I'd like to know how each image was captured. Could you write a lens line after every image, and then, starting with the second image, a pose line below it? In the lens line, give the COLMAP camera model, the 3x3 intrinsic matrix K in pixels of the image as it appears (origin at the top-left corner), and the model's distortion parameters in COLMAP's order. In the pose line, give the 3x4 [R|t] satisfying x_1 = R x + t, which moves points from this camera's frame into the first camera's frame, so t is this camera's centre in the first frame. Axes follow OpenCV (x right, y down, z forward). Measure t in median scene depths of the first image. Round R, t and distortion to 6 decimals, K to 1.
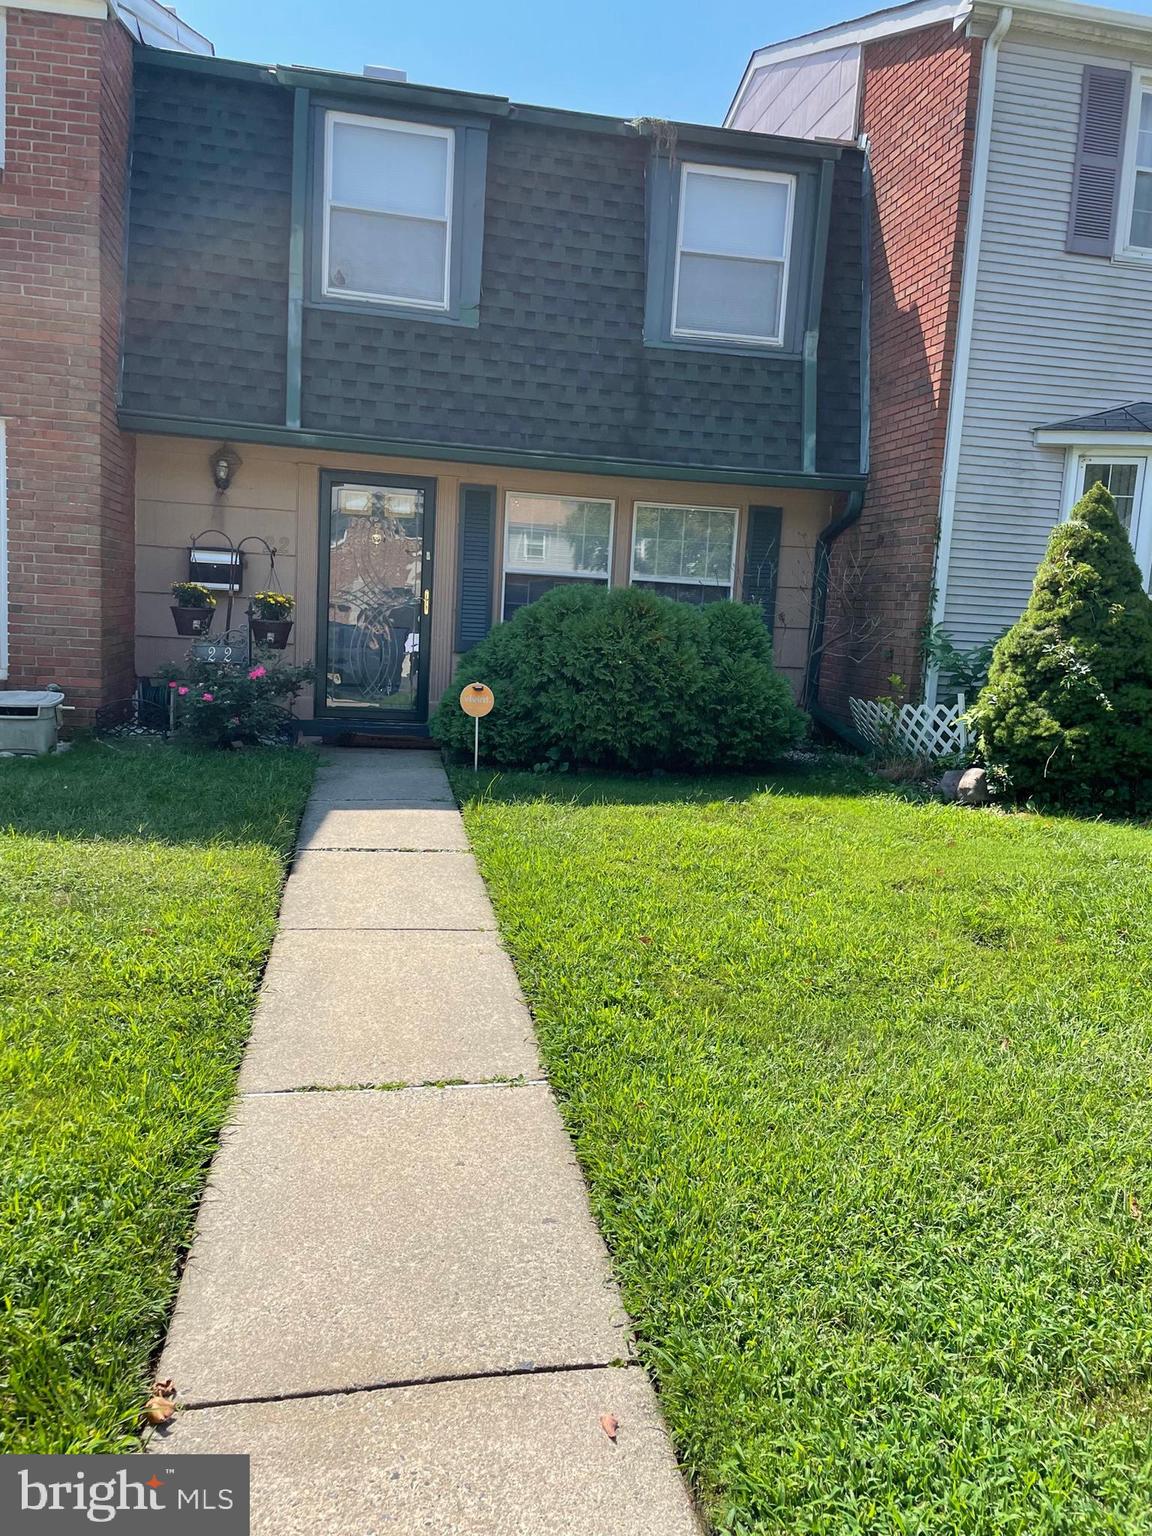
lens RADIAL K [[1160.2, 0, 576.0], [0, 1160.2, 768.0], [0, 0, 1]] dist [0.057858, -0.093366]
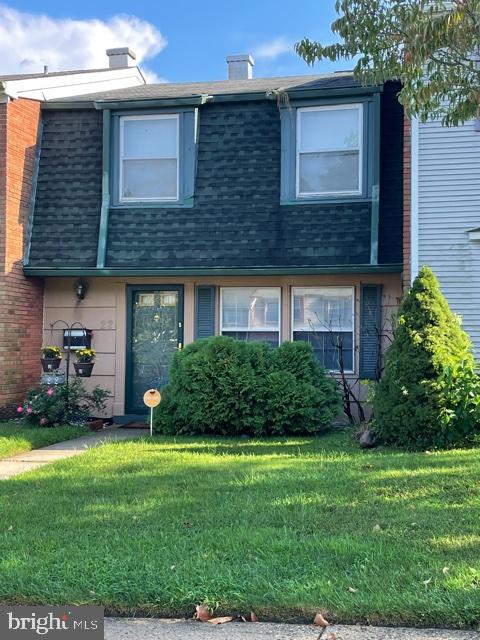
lens RADIAL K [[874.1, 0, 240.0], [0, 874.1, 320.0], [0, 0, 1]] dist [-0.004100, -0.000395]
pose [[0.914336, -0.063529, -0.399942, 0.544162], [-0.005924, 0.985414, -0.170070, 0.048380], [0.404913, 0.157871, 0.900623, -0.229140]]
